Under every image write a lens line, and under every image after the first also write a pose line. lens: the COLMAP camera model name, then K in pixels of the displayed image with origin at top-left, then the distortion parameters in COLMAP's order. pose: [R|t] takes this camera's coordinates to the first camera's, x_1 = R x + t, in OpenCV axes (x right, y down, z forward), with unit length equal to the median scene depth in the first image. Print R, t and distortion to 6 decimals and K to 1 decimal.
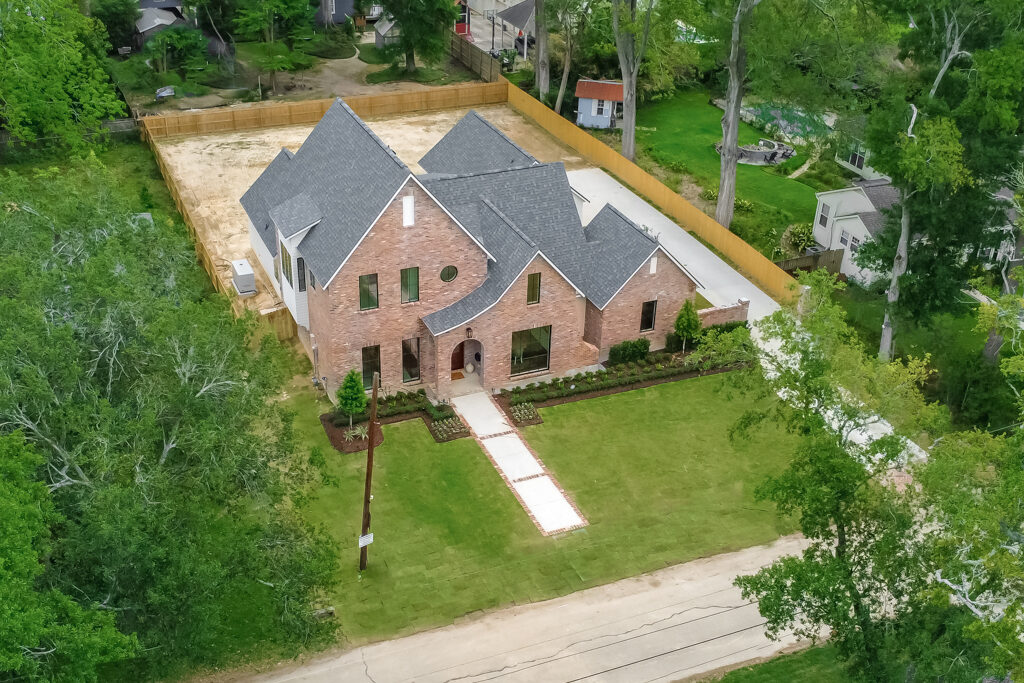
lens RADIAL K [[1223.7, 0, 512.0], [0, 1223.7, 341.5], [0, 0, 1]] dist [-0.003009, 0.000095]
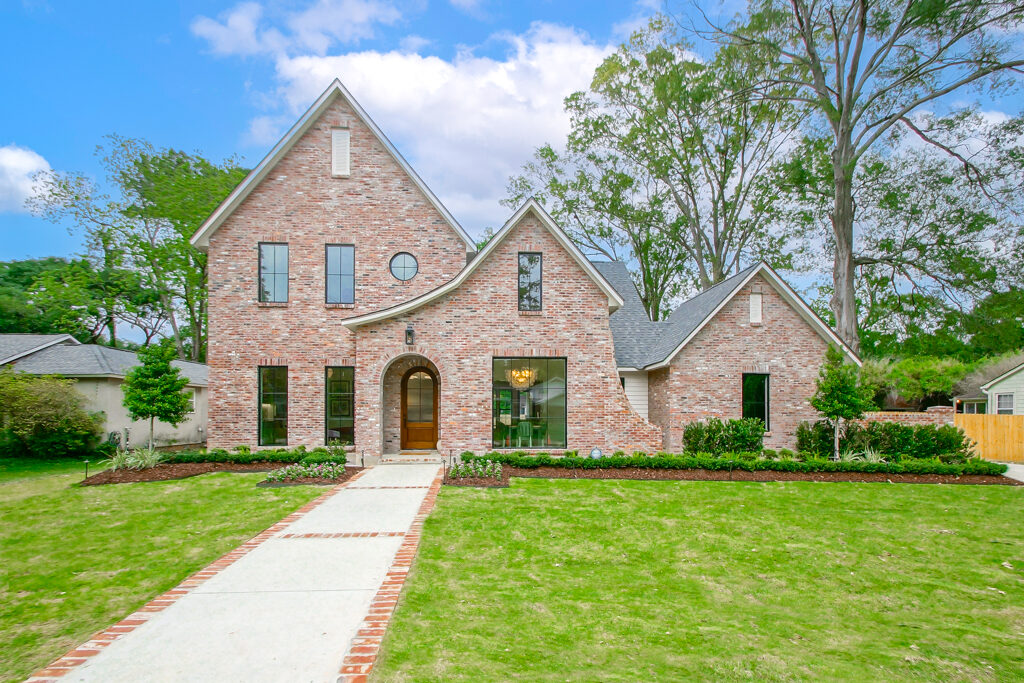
lens RADIAL K [[472.1, 0, 496.8], [0, 472.1, 413.6], [0, 0, 1]] dist [0.002087, 0.000218]
pose [[0.932451, -0.028094, -0.360202, 0.083443], [-0.159837, 0.862026, -0.481002, 0.125624], [0.324017, 0.506084, 0.799307, 0.846485]]
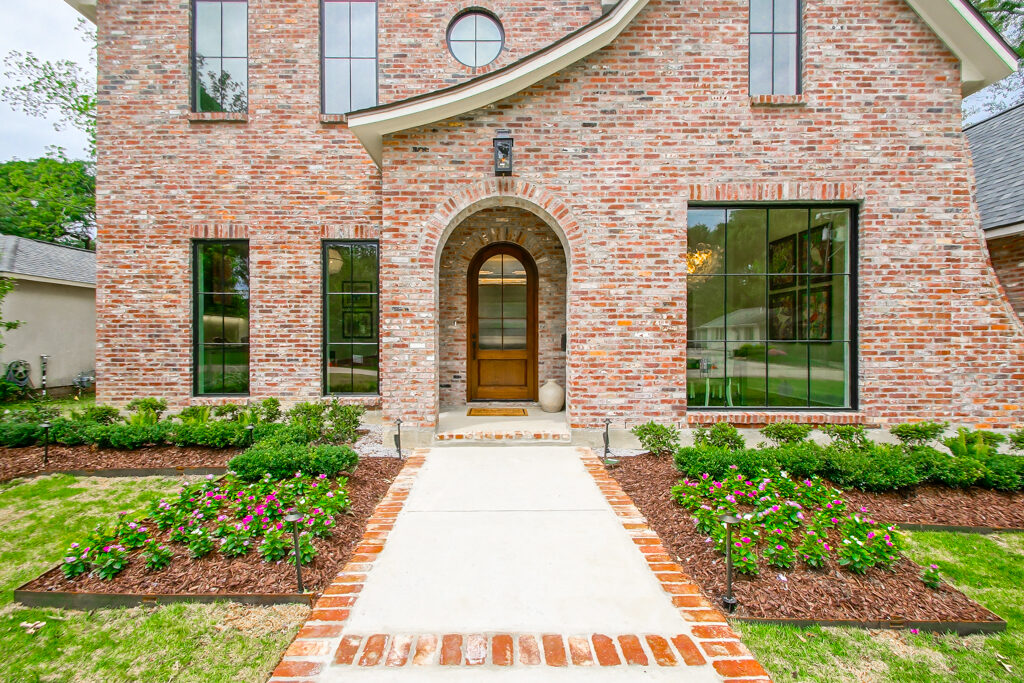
lens RADIAL K [[462.3, 0, 500.0], [0, 462.3, 340.9], [0, 0, 1]] dist [0.012579, -0.000488]
pose [[0.917219, -0.023605, -0.397683, 0.001989], [-0.178399, 0.868222, -0.462995, 0.070822], [0.356205, 0.495615, 0.792139, 0.936388]]
